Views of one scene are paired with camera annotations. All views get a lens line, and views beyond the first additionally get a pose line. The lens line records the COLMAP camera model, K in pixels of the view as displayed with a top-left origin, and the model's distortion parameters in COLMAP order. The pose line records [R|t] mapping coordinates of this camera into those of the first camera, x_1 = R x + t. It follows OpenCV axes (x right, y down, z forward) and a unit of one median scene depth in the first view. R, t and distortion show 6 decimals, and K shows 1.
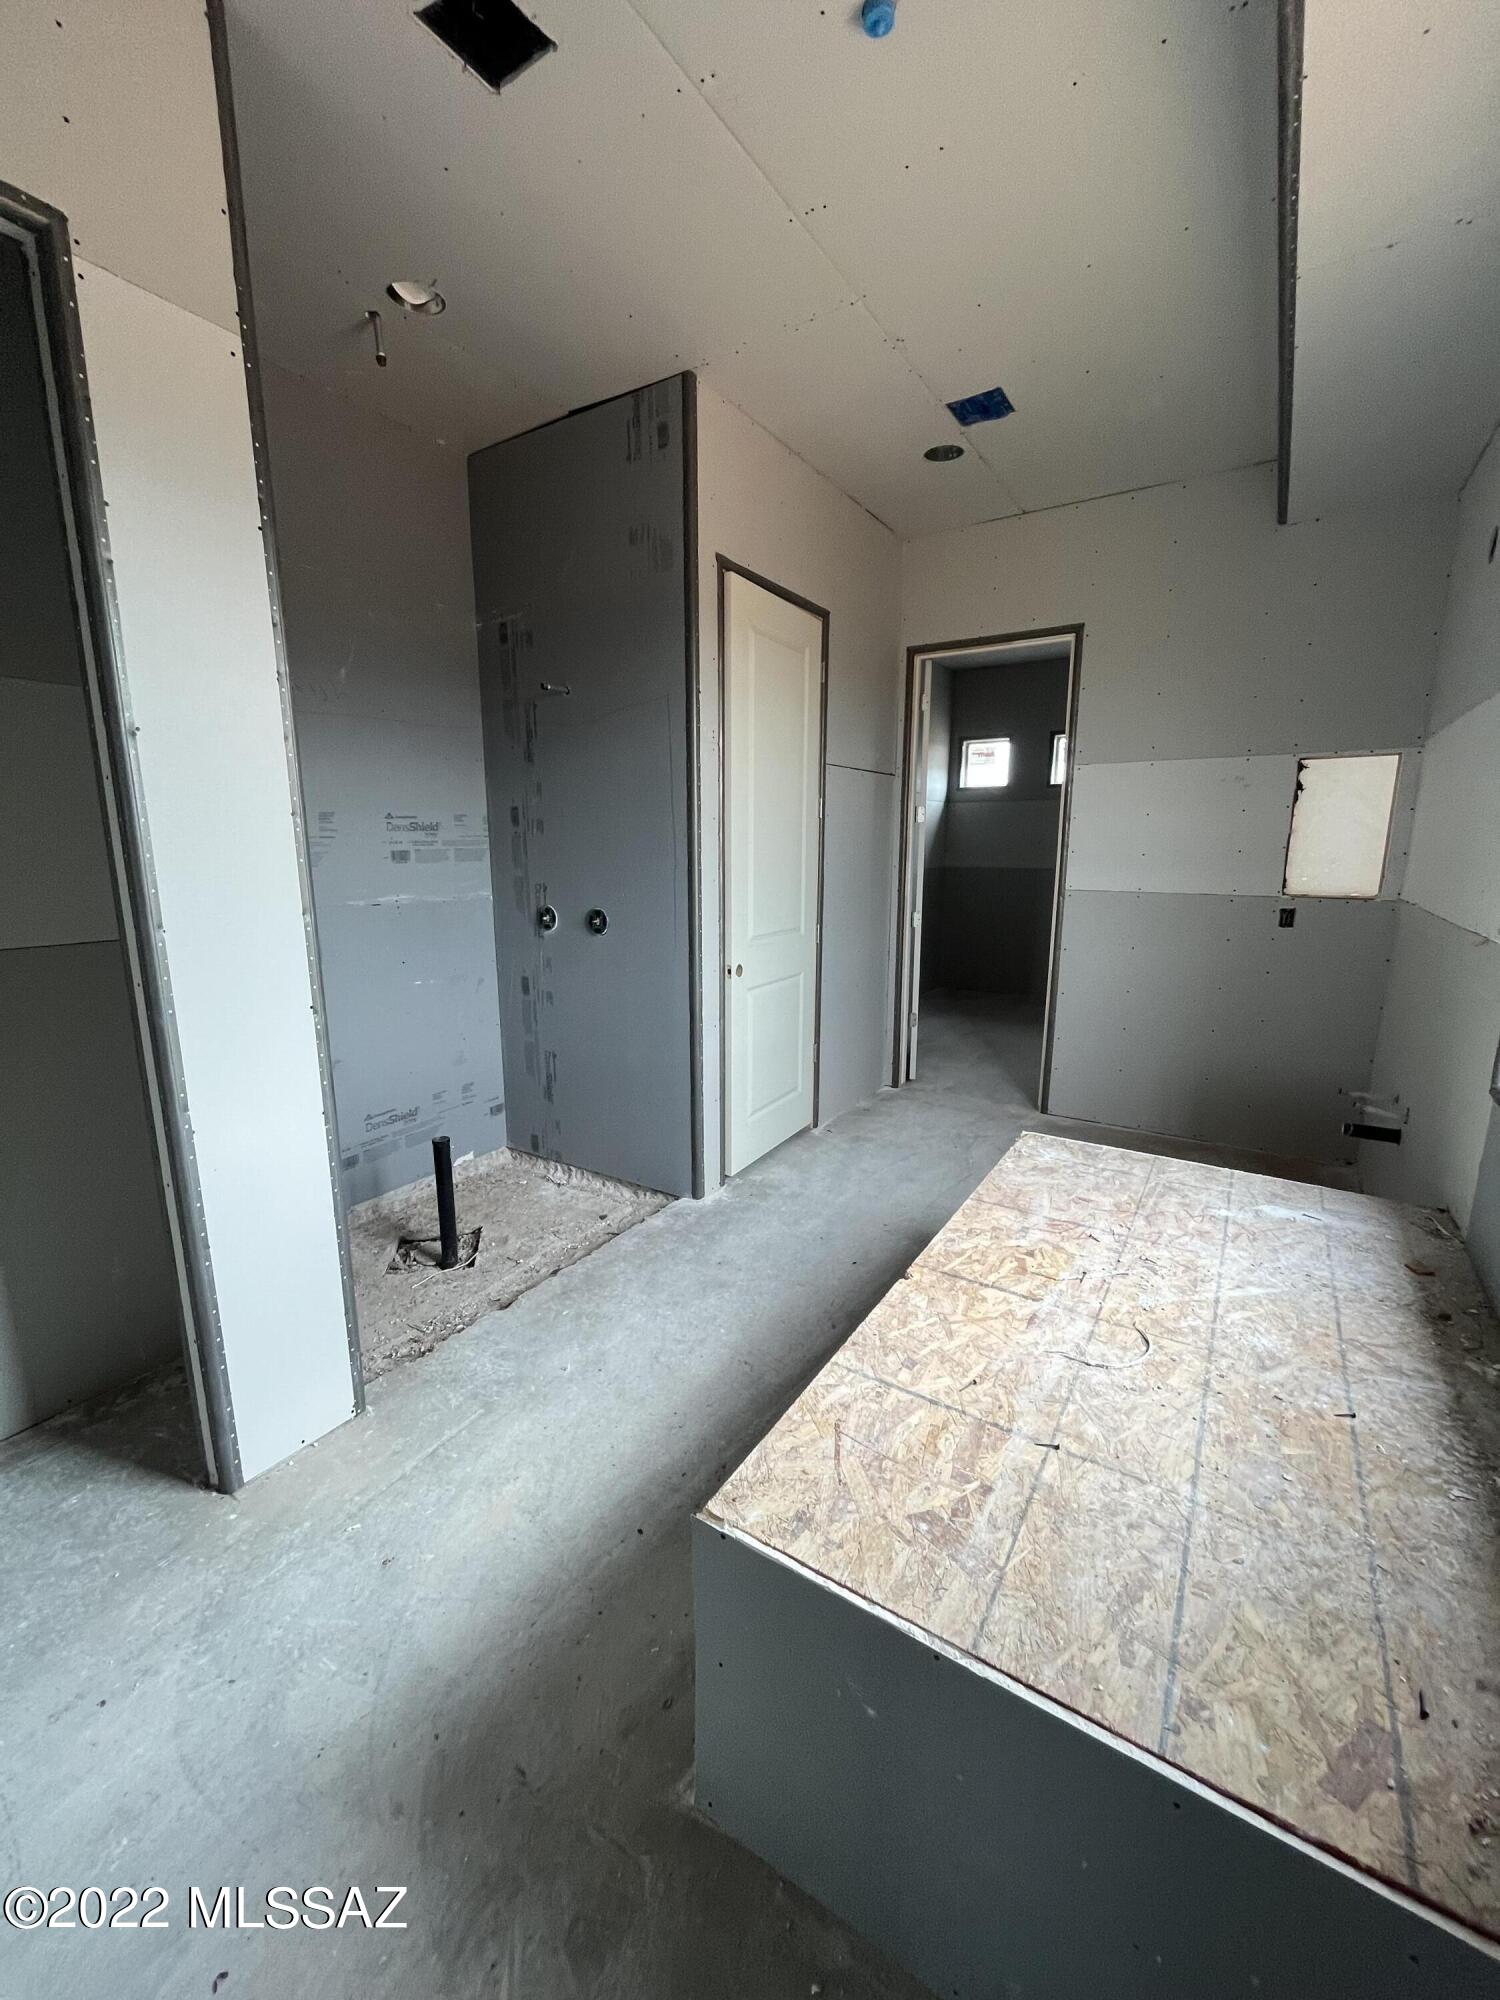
lens RADIAL K [[801.6, 0, 751.6], [0, 801.6, 1001.0], [0, 0, 1]] dist [0.000335, 0.000508]
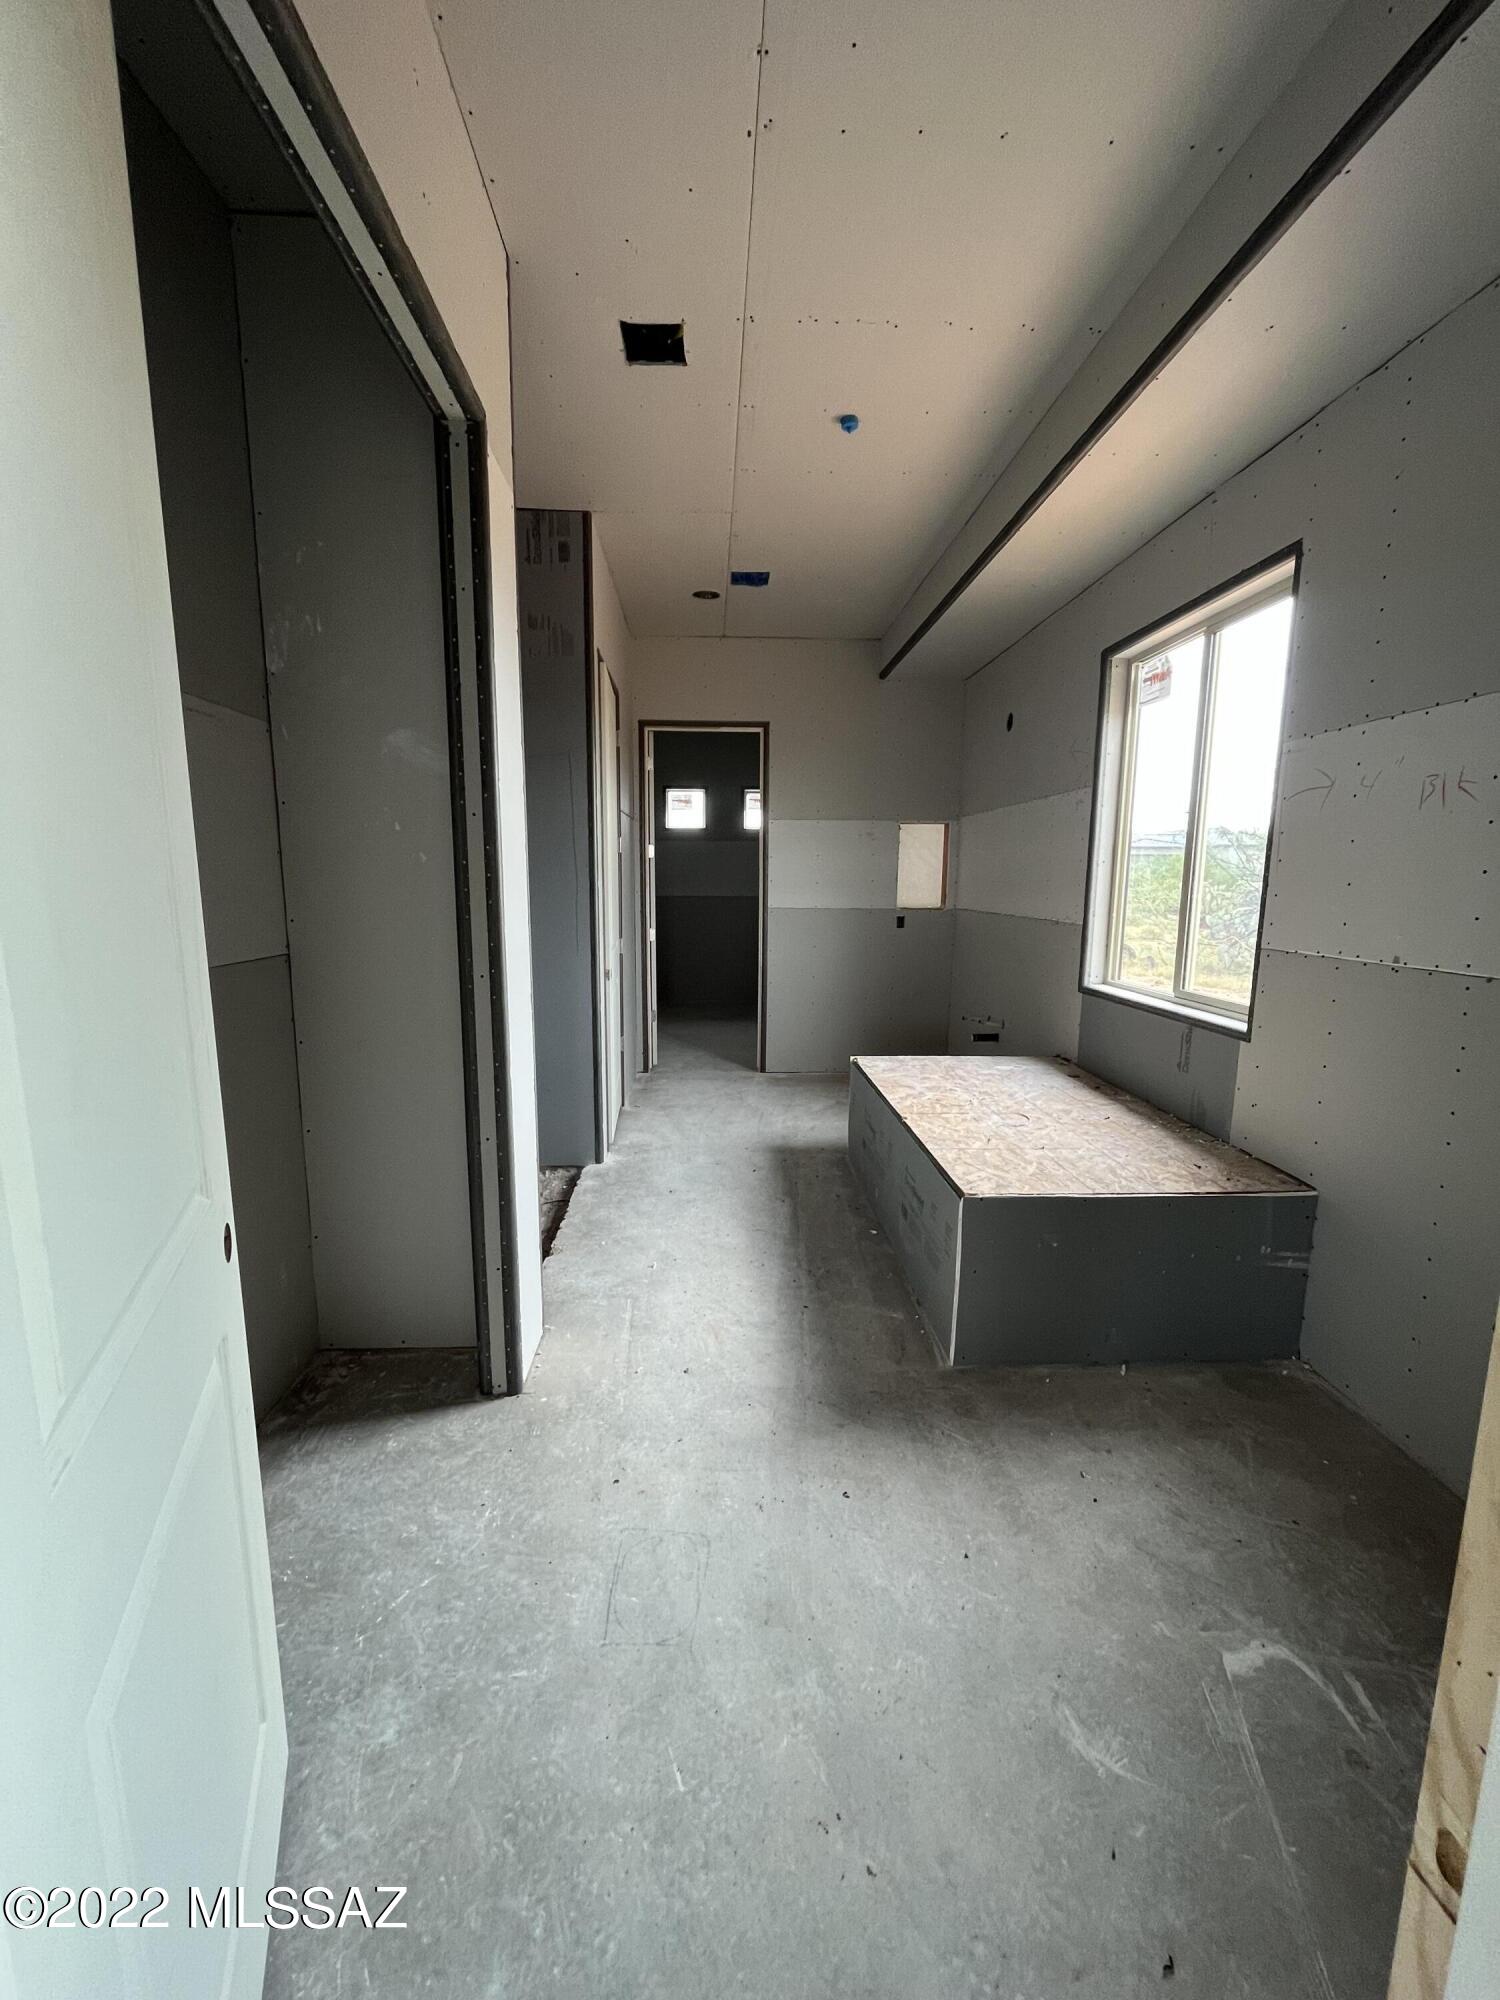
lens RADIAL K [[801.6, 0, 742.2], [0, 801.6, 998.6], [0, 0, 1]] dist [0.000335, 0.000508]
pose [[0.818430, -0.079359, 0.569100, -0.765741], [0.104250, 0.994488, -0.011246, 0.048814], [-0.565070, 0.068533, 0.822191, -0.180141]]
